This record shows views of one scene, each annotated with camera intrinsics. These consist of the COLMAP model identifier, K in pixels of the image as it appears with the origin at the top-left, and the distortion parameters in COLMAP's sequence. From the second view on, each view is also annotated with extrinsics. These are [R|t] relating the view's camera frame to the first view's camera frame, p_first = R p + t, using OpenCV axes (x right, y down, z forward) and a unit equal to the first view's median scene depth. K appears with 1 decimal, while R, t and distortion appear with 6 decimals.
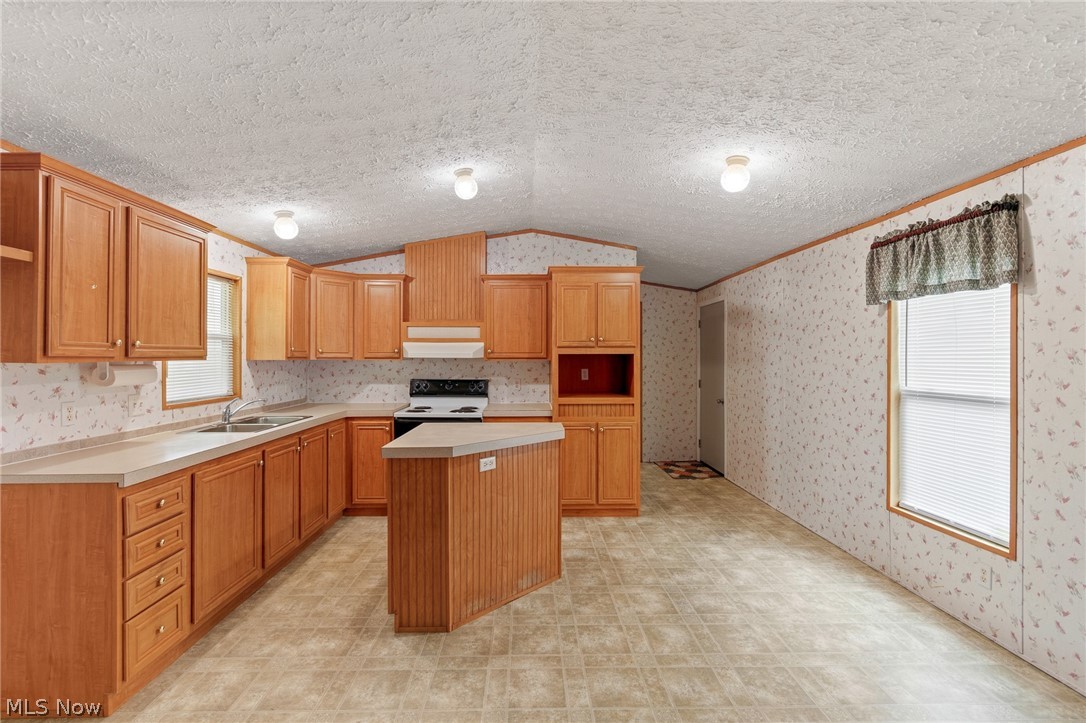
lens RADIAL K [[480.6, 0, 533.2], [0, 480.6, 355.7], [0, 0, 1]] dist [0.006338, -0.003330]
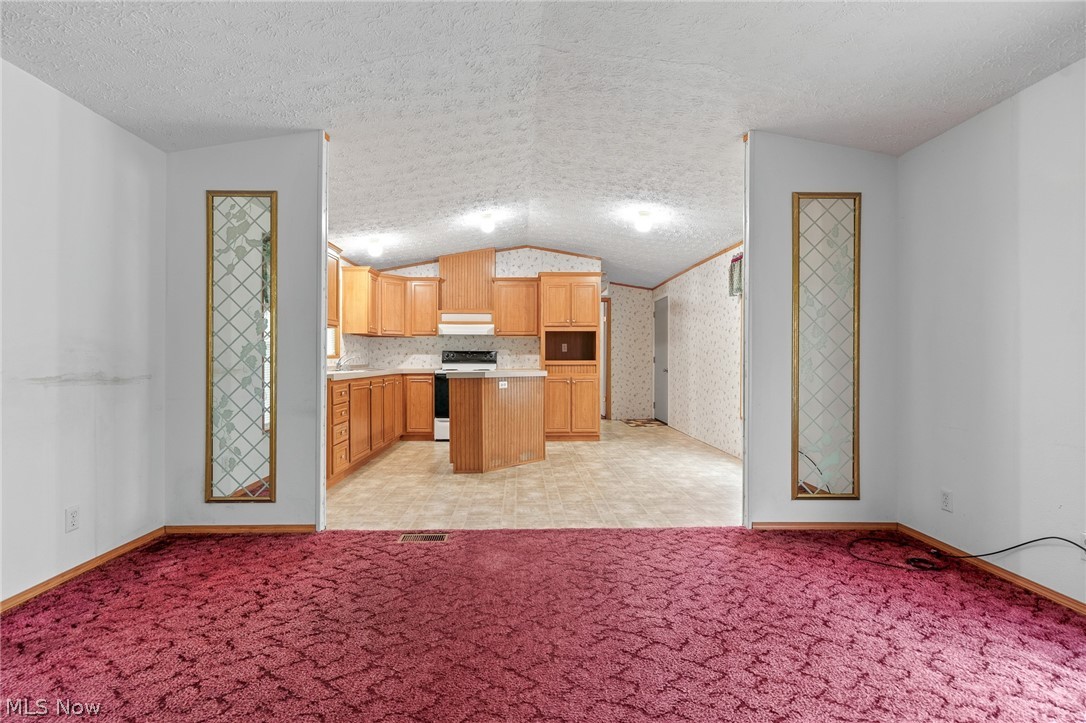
lens RADIAL K [[480.6, 0, 527.4], [0, 480.6, 359.3], [0, 0, 1]] dist [0.006338, -0.003330]
pose [[0.999999, -0.000541, 0.001059, -0.005574], [0.000535, 0.999984, 0.005652, 0.101992], [-0.001062, -0.005652, 0.999983, -0.662008]]
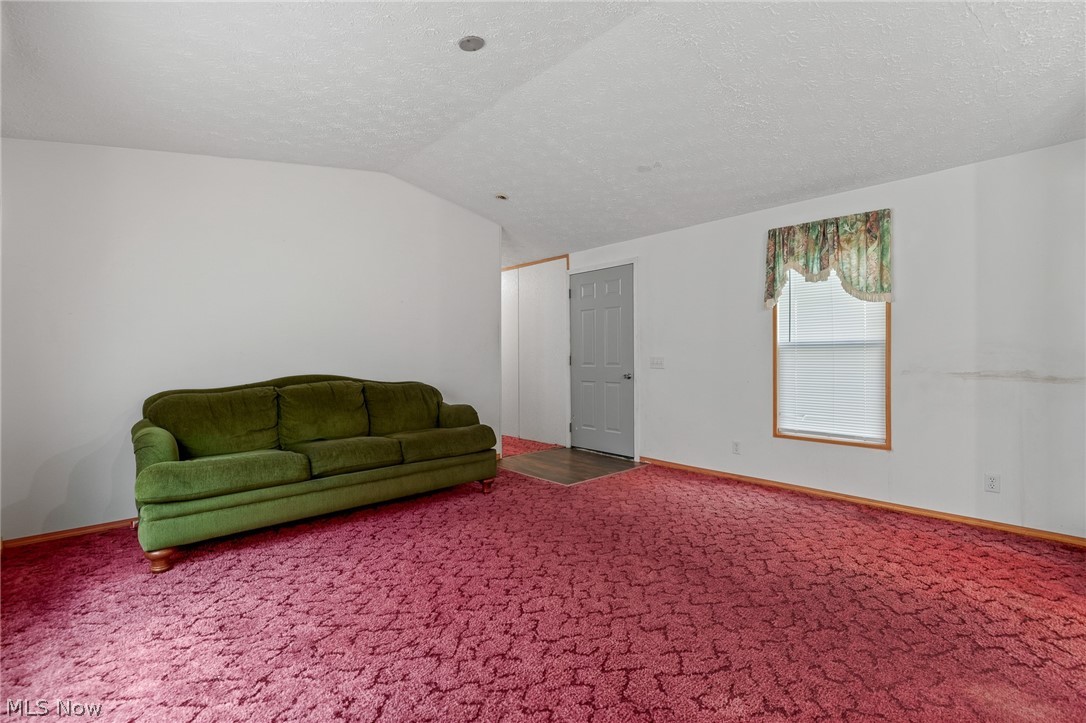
lens RADIAL K [[480.6, 0, 544.4], [0, 480.6, 358.1], [0, 0, 1]] dist [0.006338, -0.003330]
pose [[-0.739238, -0.002807, -0.673438, 0.607570], [0.001701, 0.999980, -0.006035, 0.106721], [0.673442, -0.005606, -0.739219, 0.197287]]
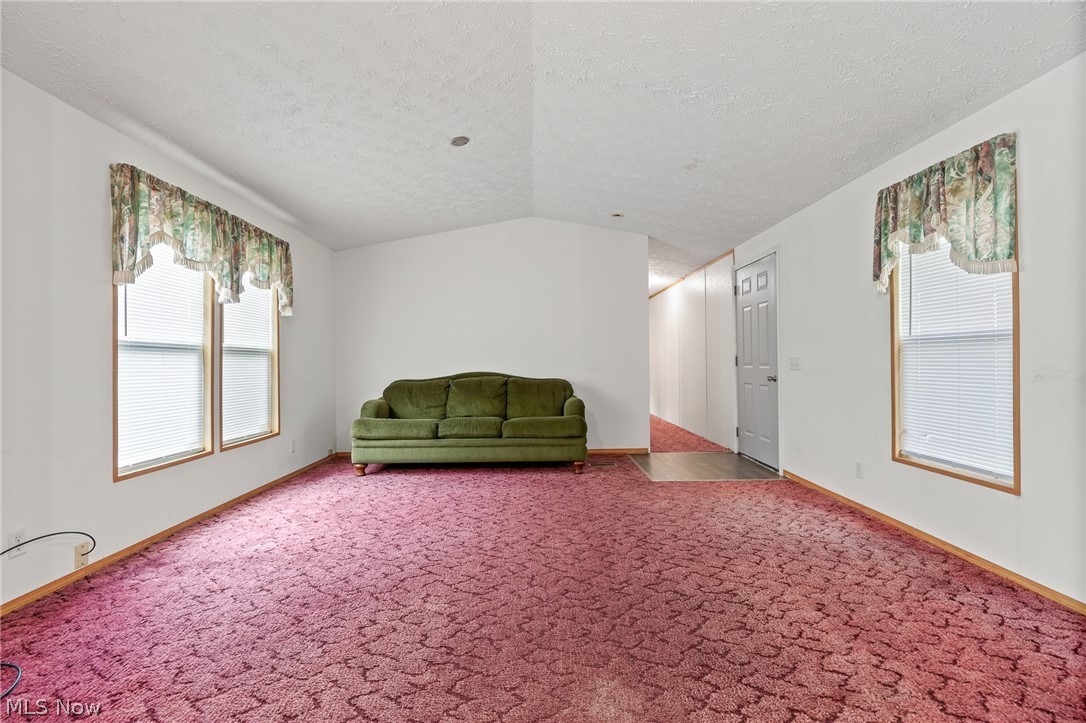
lens RADIAL K [[480.6, 0, 542.5], [0, 480.6, 358.7], [0, 0, 1]] dist [0.006338, -0.003330]
pose [[-0.999991, 0.003549, -0.002362, 0.008665], [0.003569, 0.999955, -0.008779, 0.108478], [0.002331, -0.008787, -0.999959, 0.640441]]
